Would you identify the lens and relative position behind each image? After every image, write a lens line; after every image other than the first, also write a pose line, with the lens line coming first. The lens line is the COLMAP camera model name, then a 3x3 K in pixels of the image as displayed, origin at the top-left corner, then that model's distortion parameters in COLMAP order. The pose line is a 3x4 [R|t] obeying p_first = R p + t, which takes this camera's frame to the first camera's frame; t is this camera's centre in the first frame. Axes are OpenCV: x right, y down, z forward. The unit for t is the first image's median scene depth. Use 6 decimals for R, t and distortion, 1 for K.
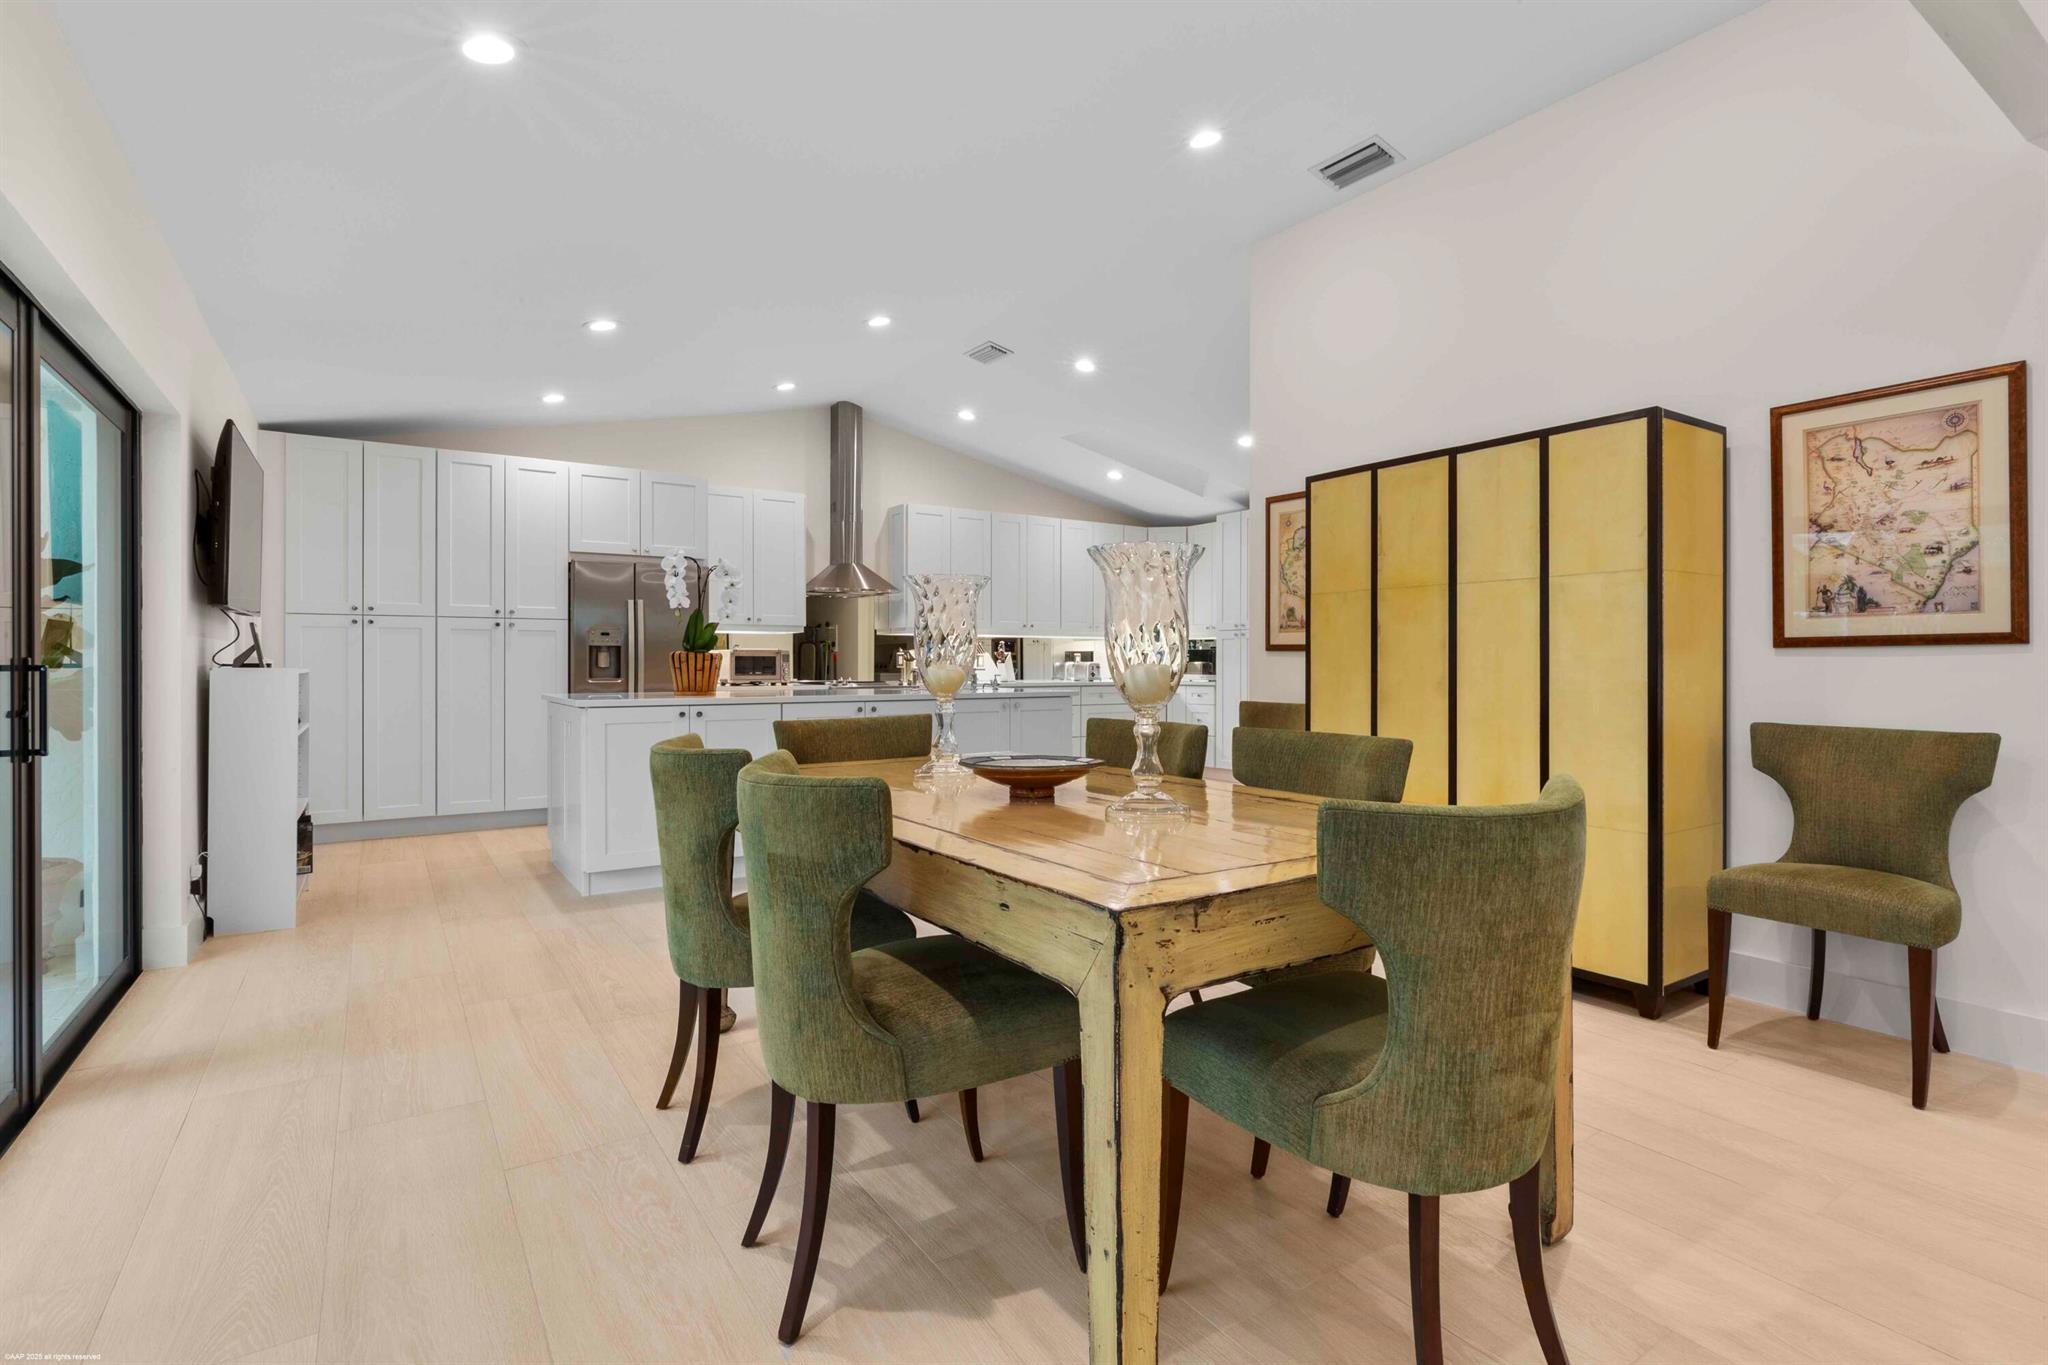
lens RADIAL K [[1005.8, 0, 1027.0], [0, 1005.8, 666.3], [0, 0, 1]] dist [-0.002282, -0.000118]
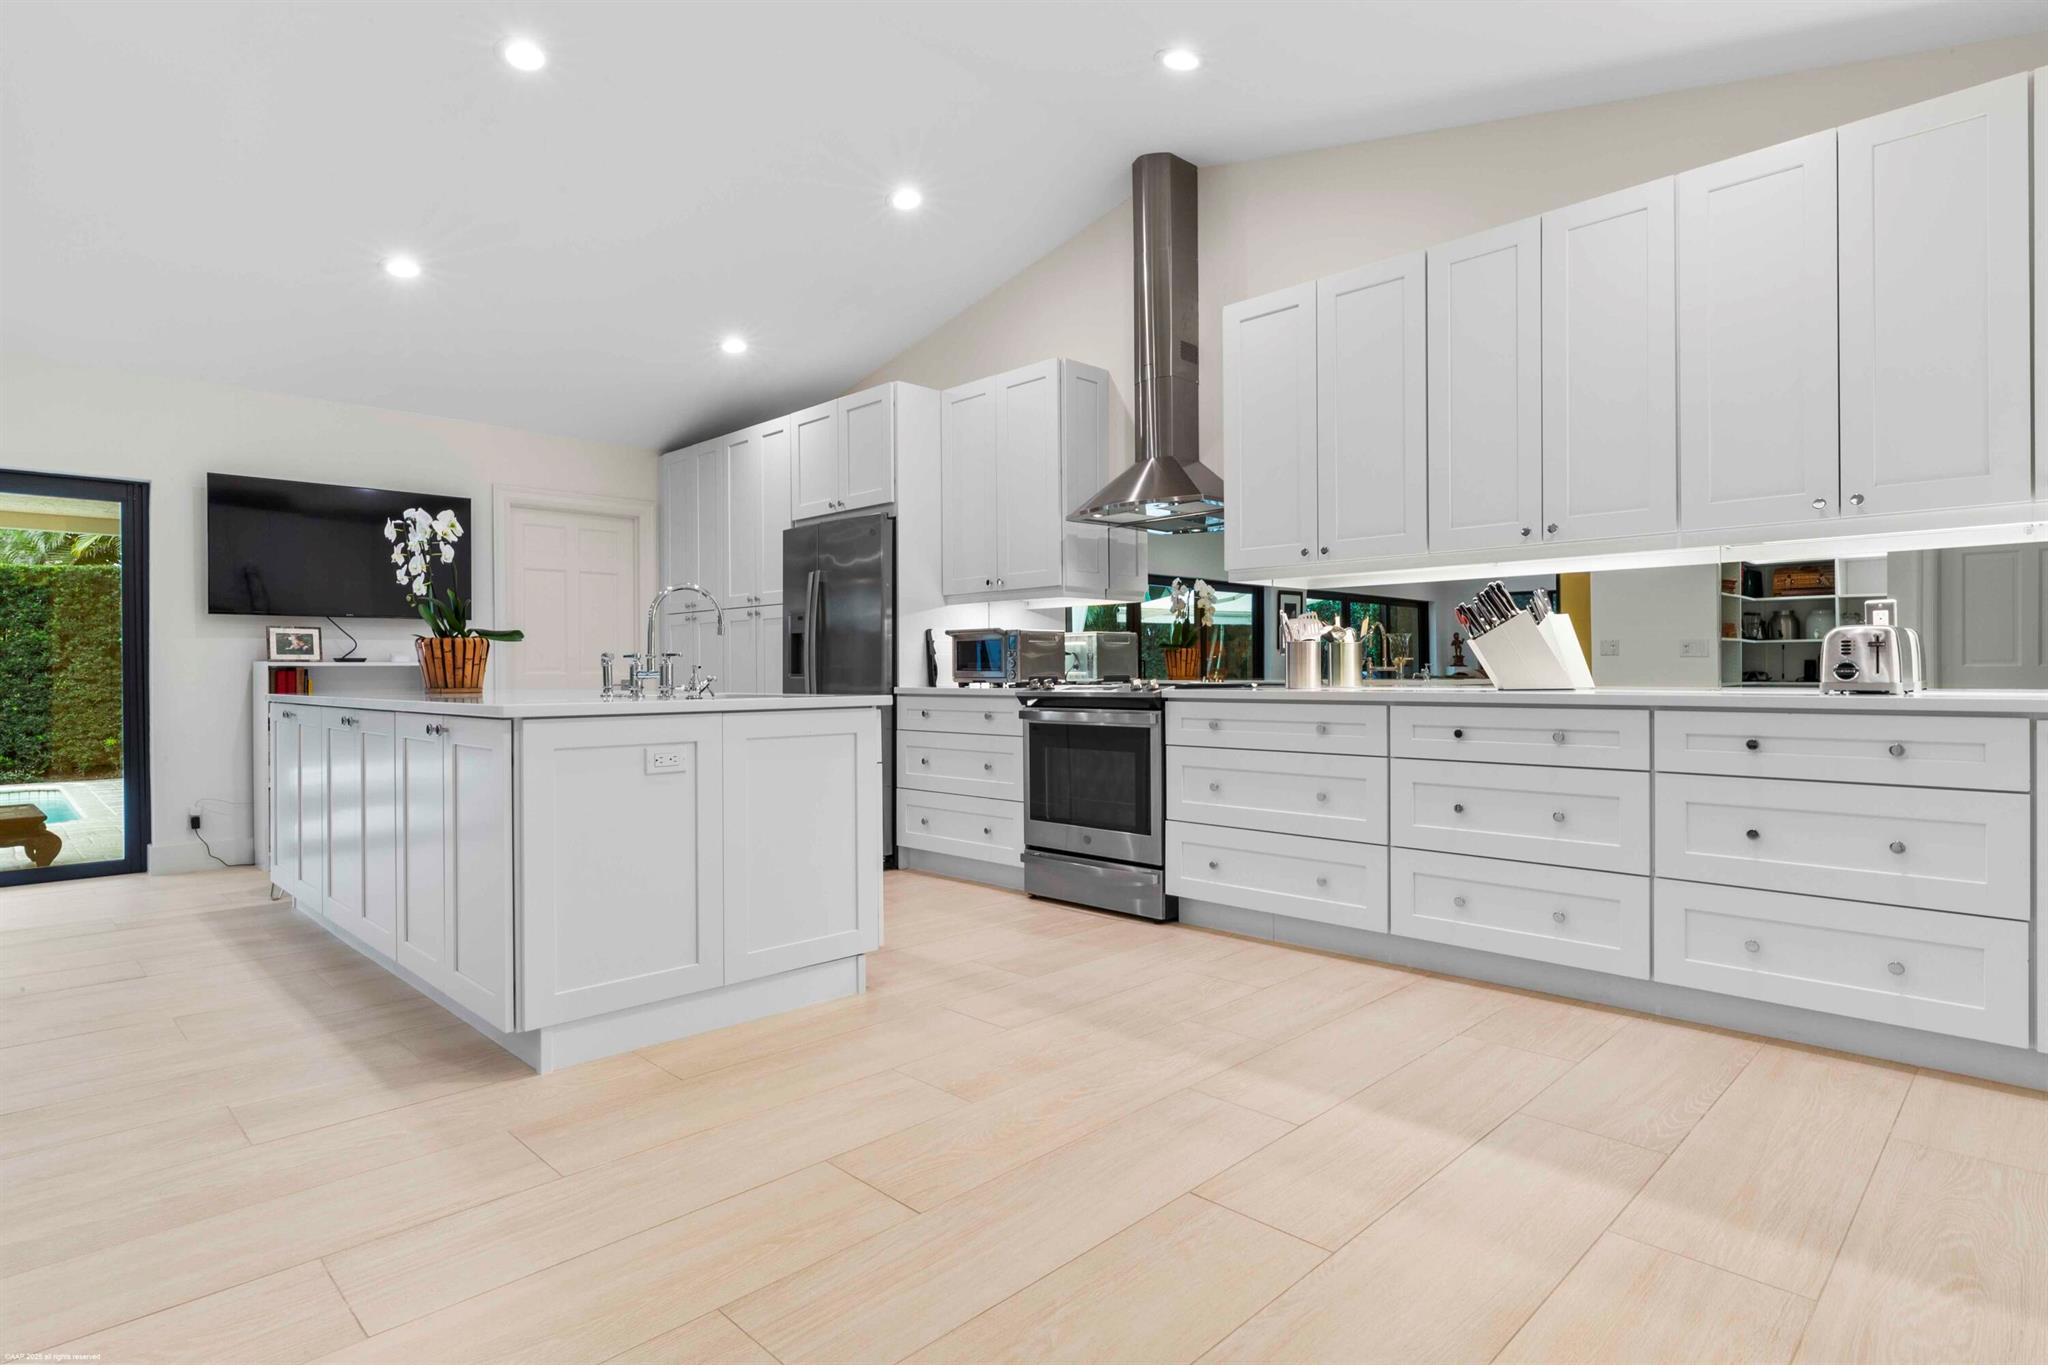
lens RADIAL K [[1072.5, 0, 1015.3], [0, 1072.5, 672.0], [0, 0, 1]] dist [-0.002727, -0.001201]
pose [[0.189820, -0.002324, -0.981816, 0.445443], [0.003065, 0.999994, -0.001774, 0.012660], [0.981814, -0.002672, 0.189826, 1.007754]]
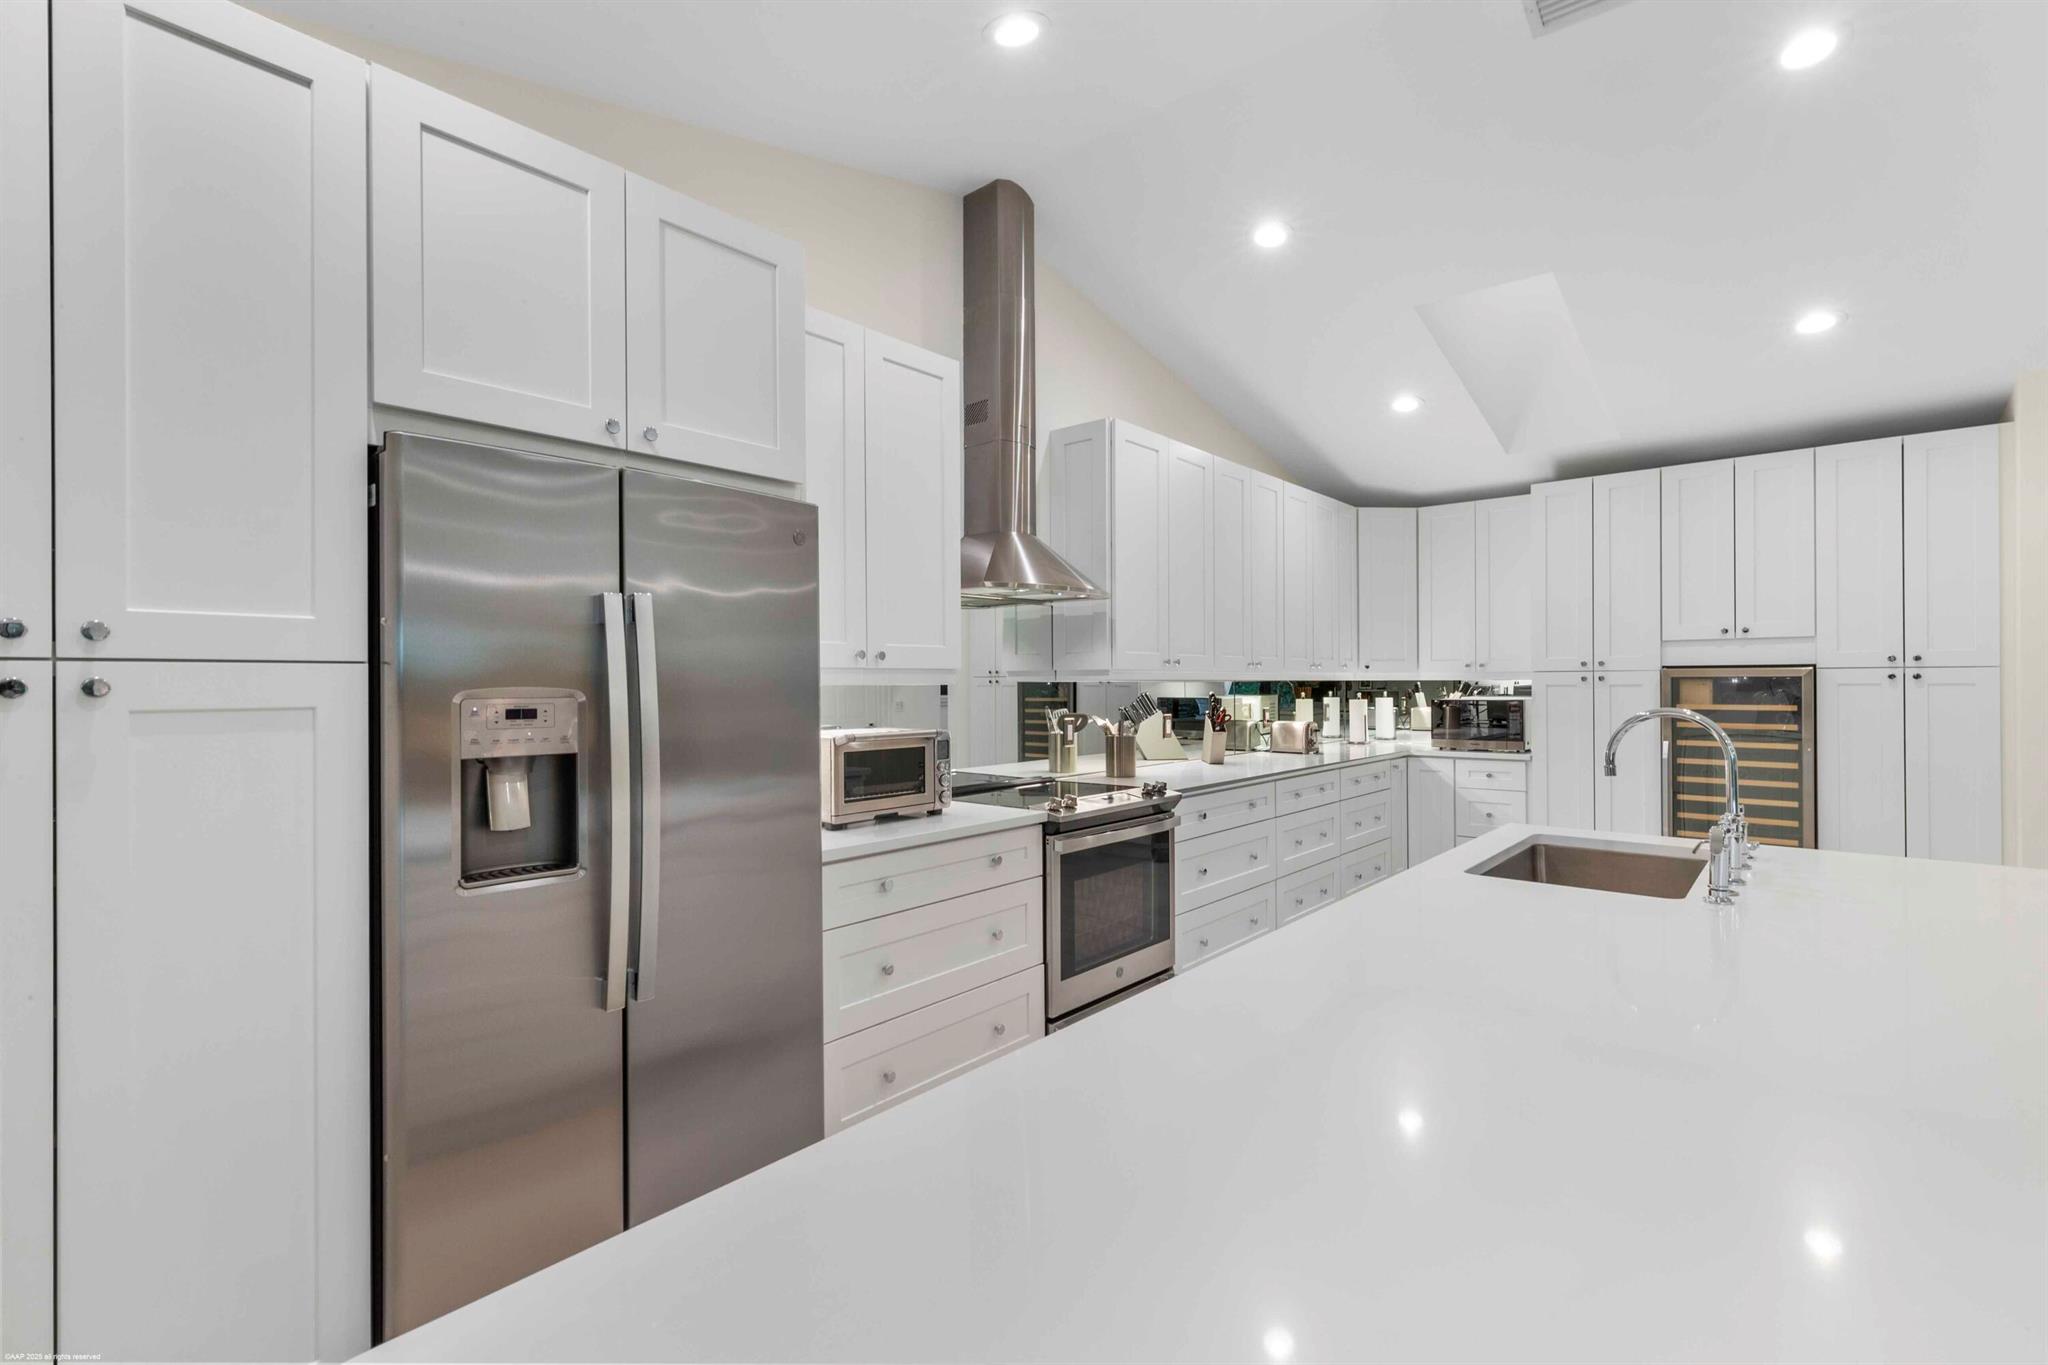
lens RADIAL K [[924.7, 0, 1024.0], [0, 924.7, 682.5], [0, 0, 1]] dist [0.002377, 0.000396]
pose [[0.962390, -0.005309, 0.271621, -0.356231], [0.005916, 0.999981, -0.001416, -0.039527], [-0.271609, 0.002970, 0.962403, 0.718492]]
